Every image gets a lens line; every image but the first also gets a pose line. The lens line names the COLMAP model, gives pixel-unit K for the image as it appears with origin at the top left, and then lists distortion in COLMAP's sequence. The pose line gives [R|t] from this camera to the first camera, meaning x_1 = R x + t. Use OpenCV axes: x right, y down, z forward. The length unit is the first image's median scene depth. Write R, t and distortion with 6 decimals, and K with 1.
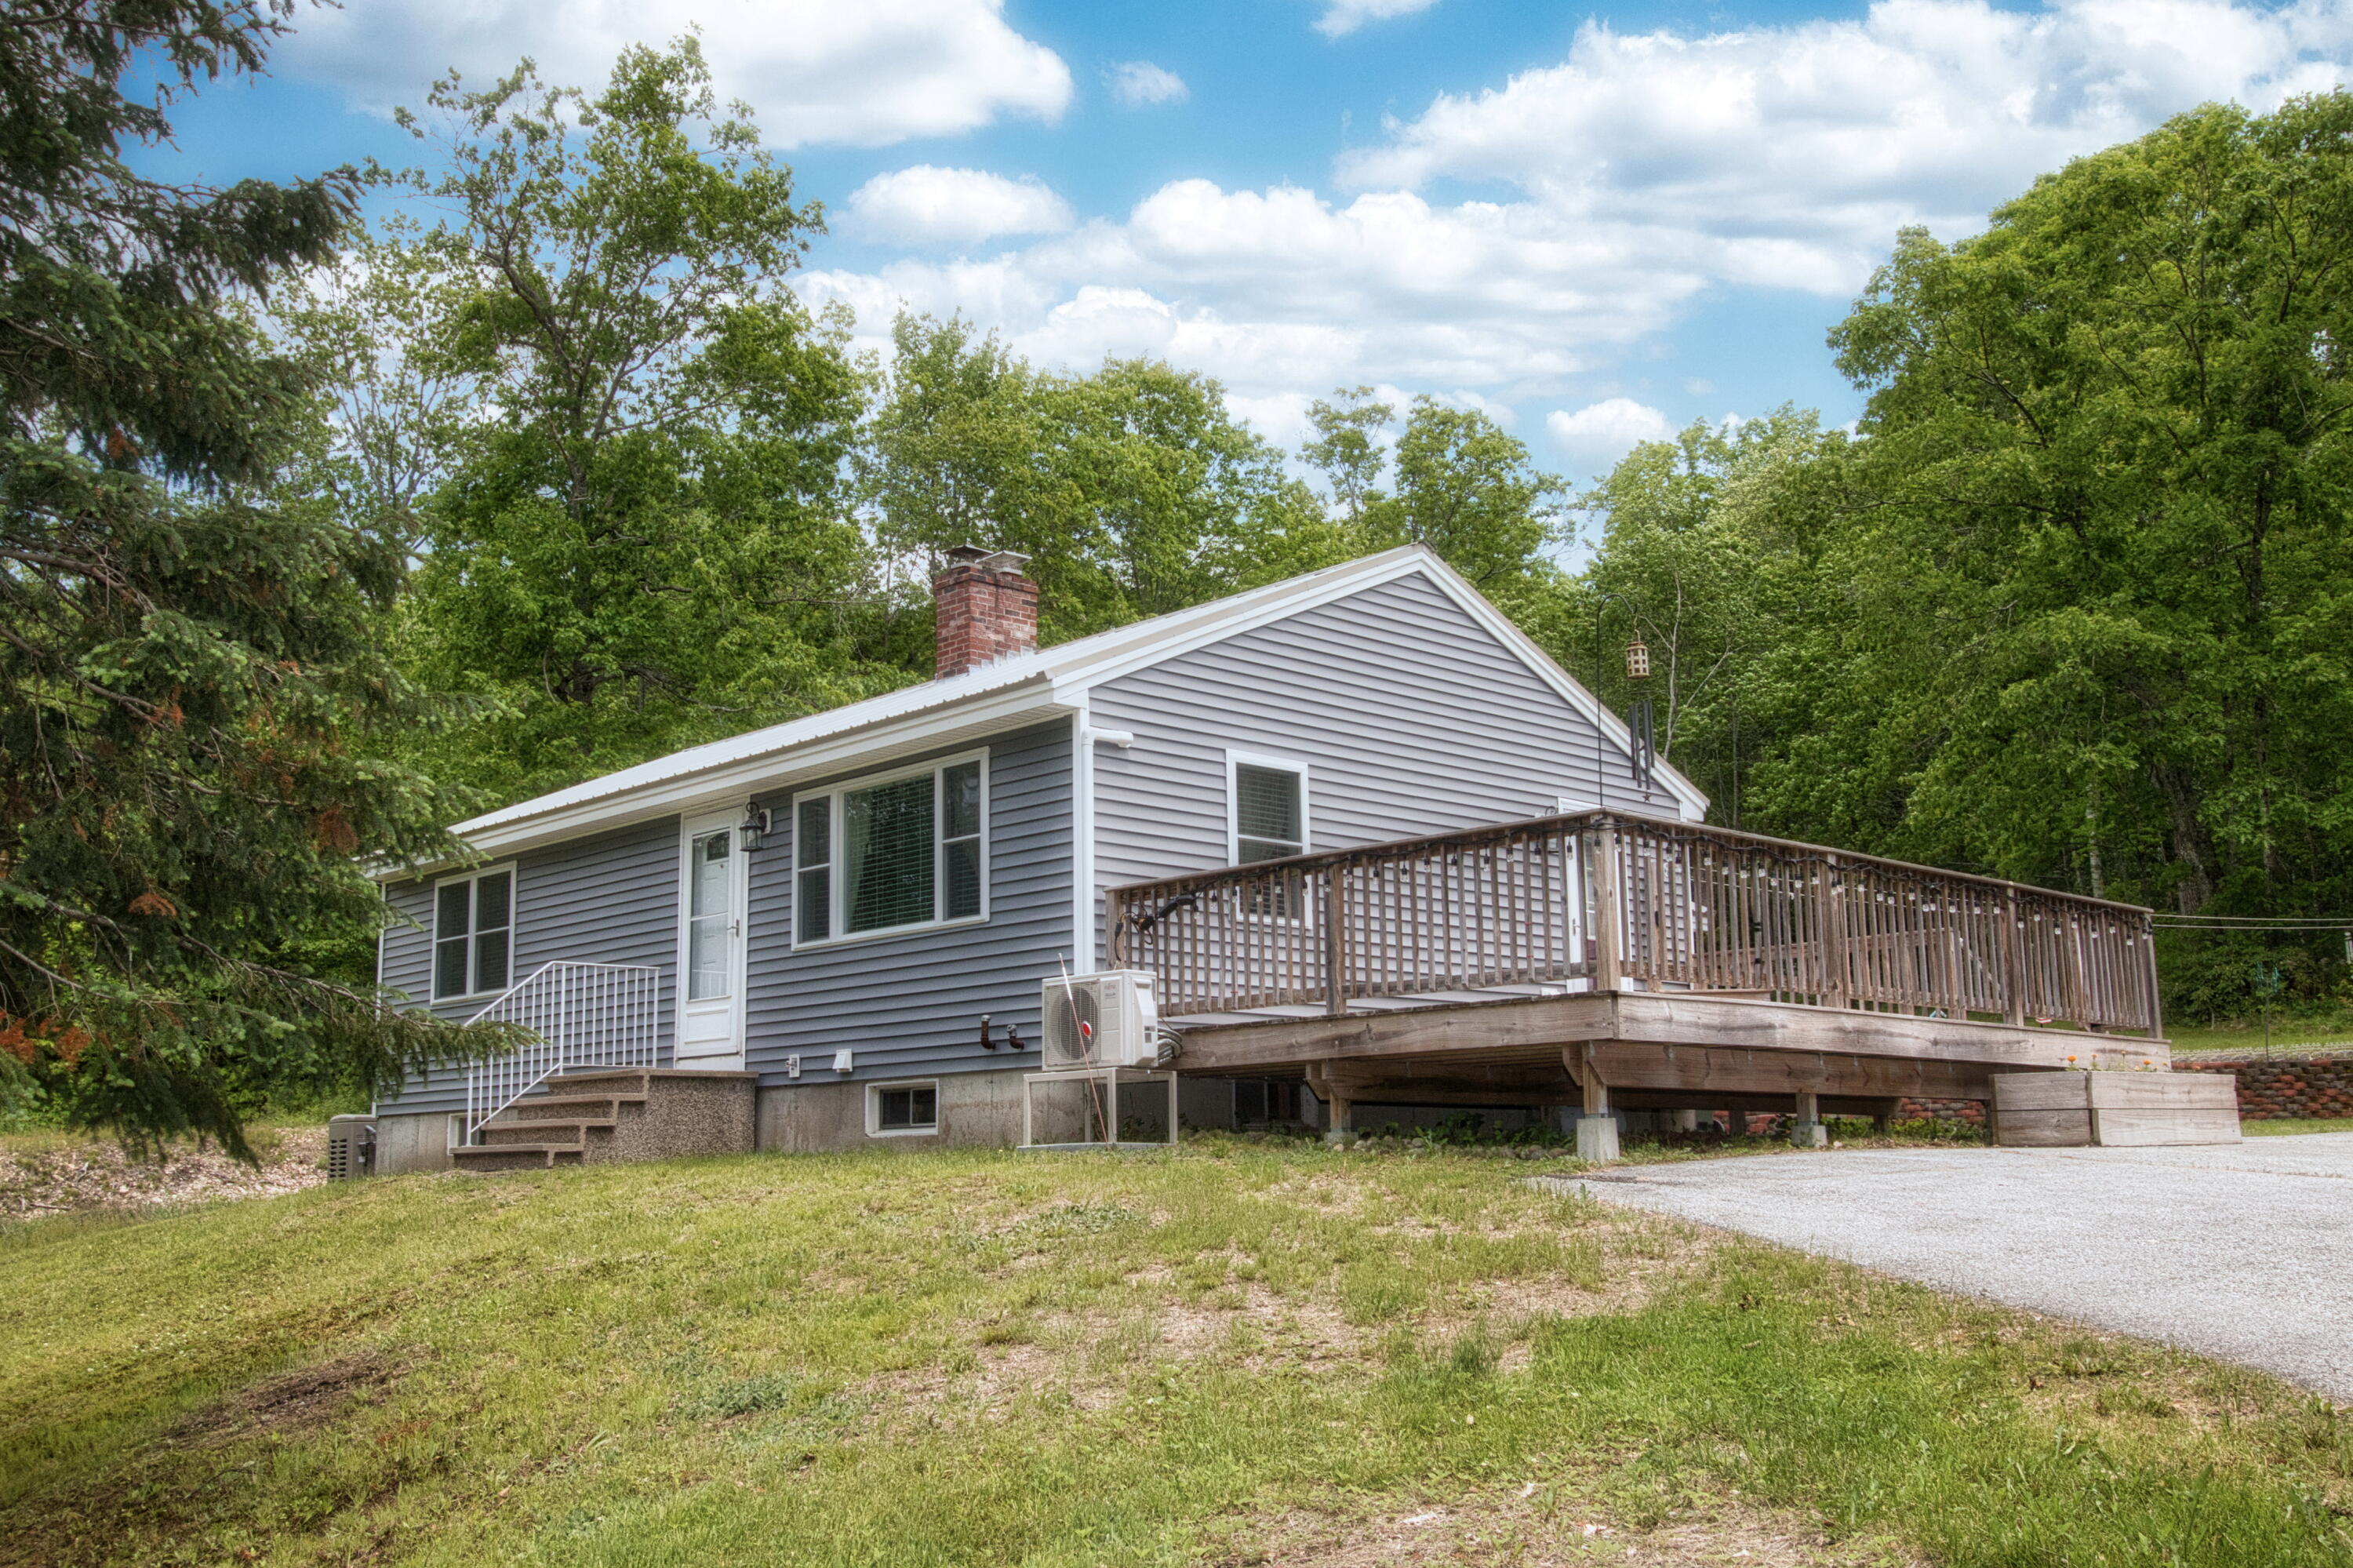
lens RADIAL K [[2201.7, 0, 1172.9], [0, 2201.7, 802.8], [0, 0, 1]] dist [0.005821, 0.005487]
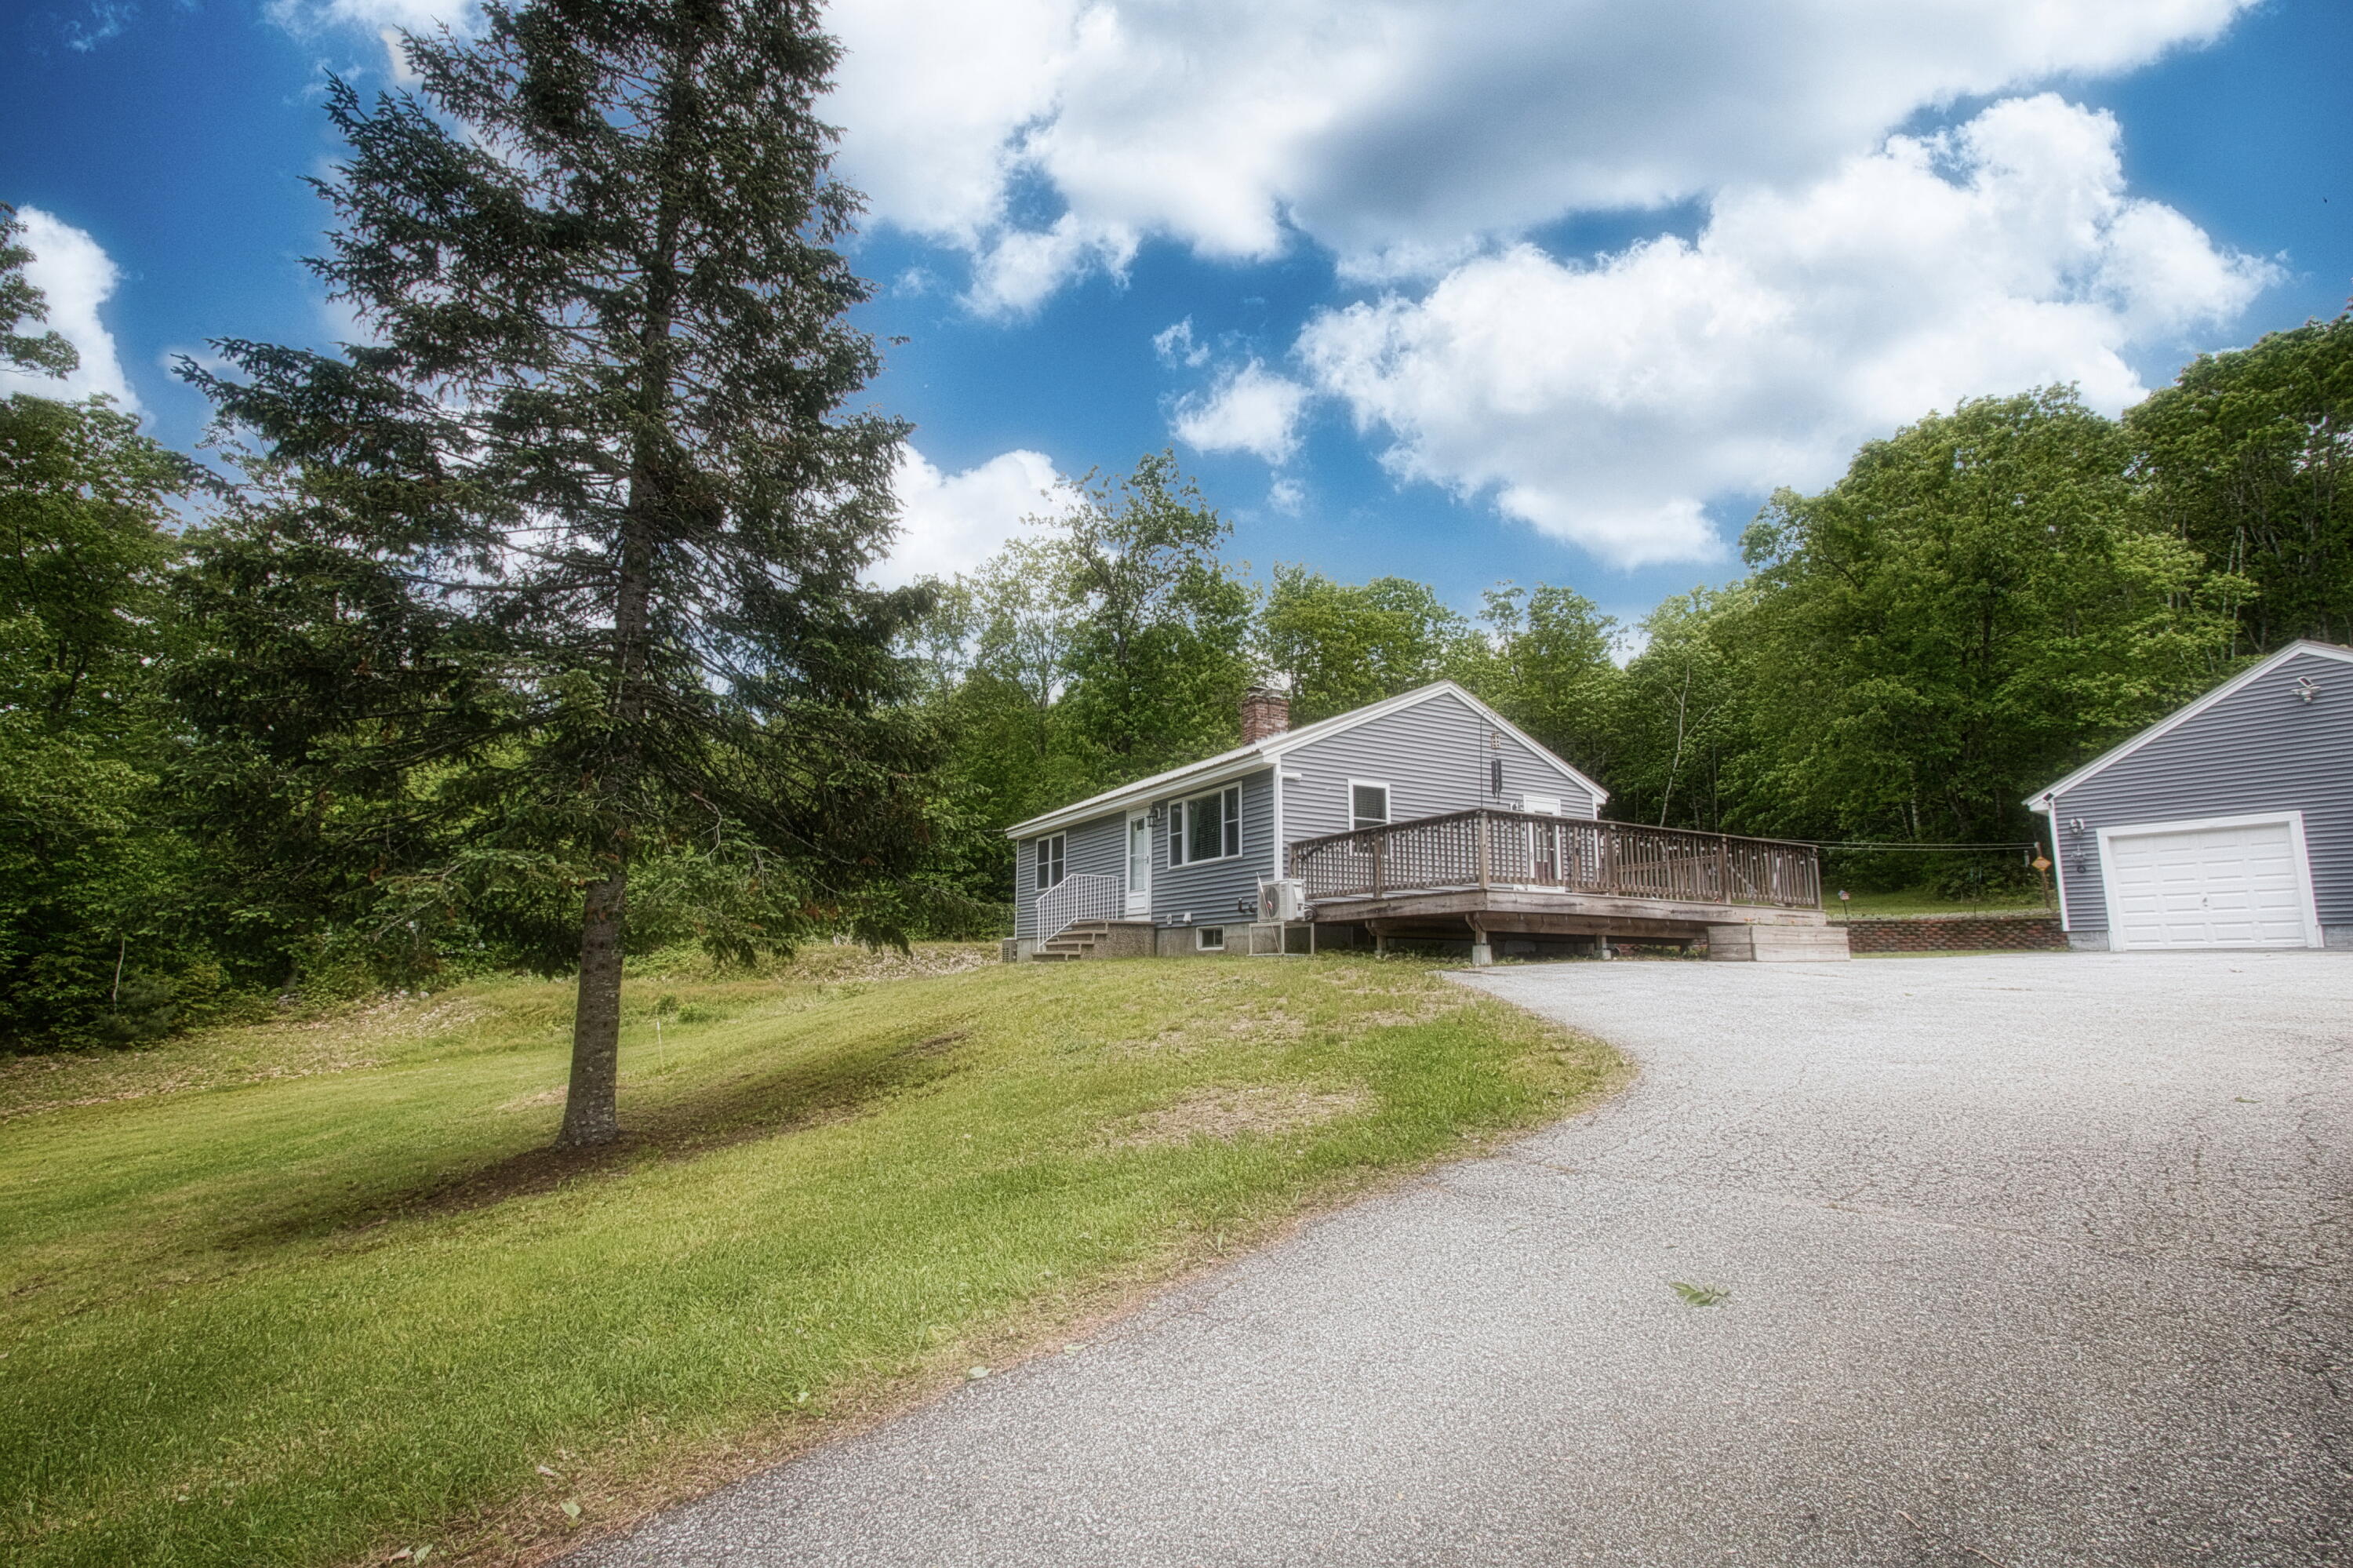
lens RADIAL K [[1068.6, 0, 1159.2], [0, 1068.6, 809.7], [0, 0, 1]] dist [-0.015622, 0.000015]
pose [[0.967722, -0.019495, -0.251265, 0.107114], [0.024059, 0.999596, 0.015103, -0.013729], [0.250870, -0.020661, 0.967800, -0.092537]]
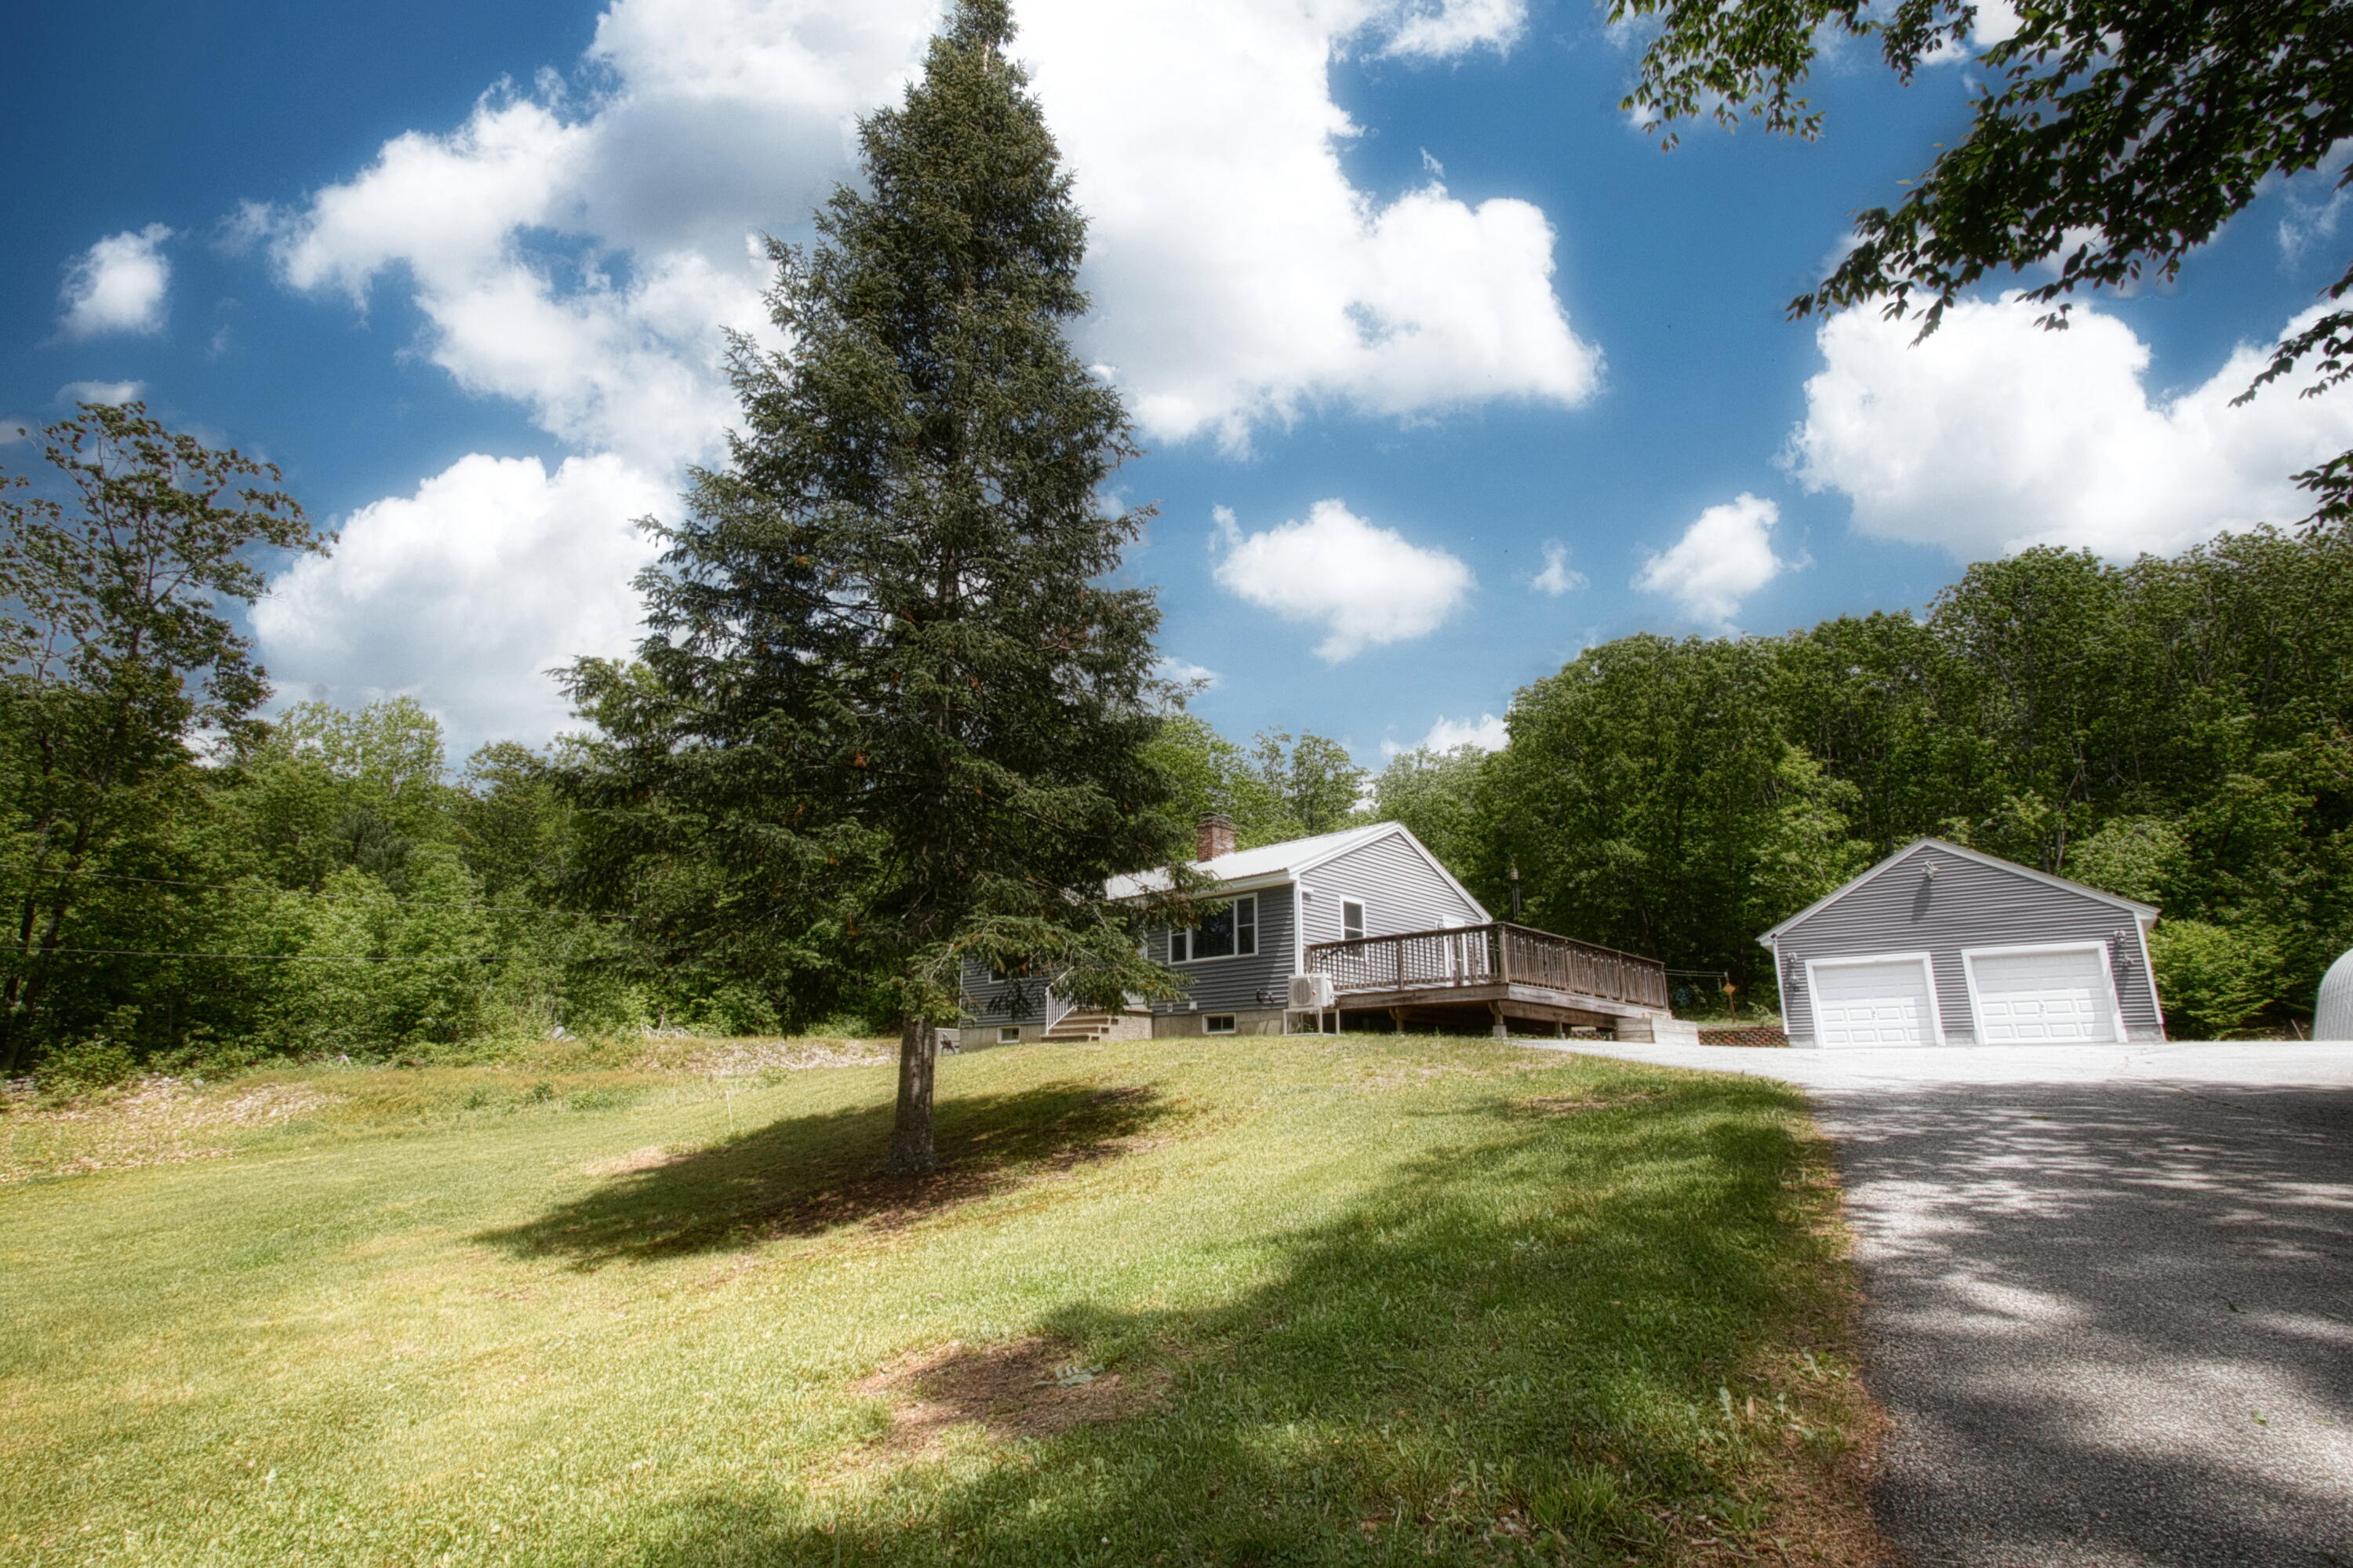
lens RADIAL K [[1036.4, 0, 1176.5], [0, 1036.4, 784.0], [0, 0, 1]] dist [-0.009945, 0.000179]
pose [[0.999350, 0.031544, 0.017466, -0.203928], [-0.029277, 0.992632, -0.117575, -0.004146], [-0.021046, 0.116987, 0.992910, -0.307492]]
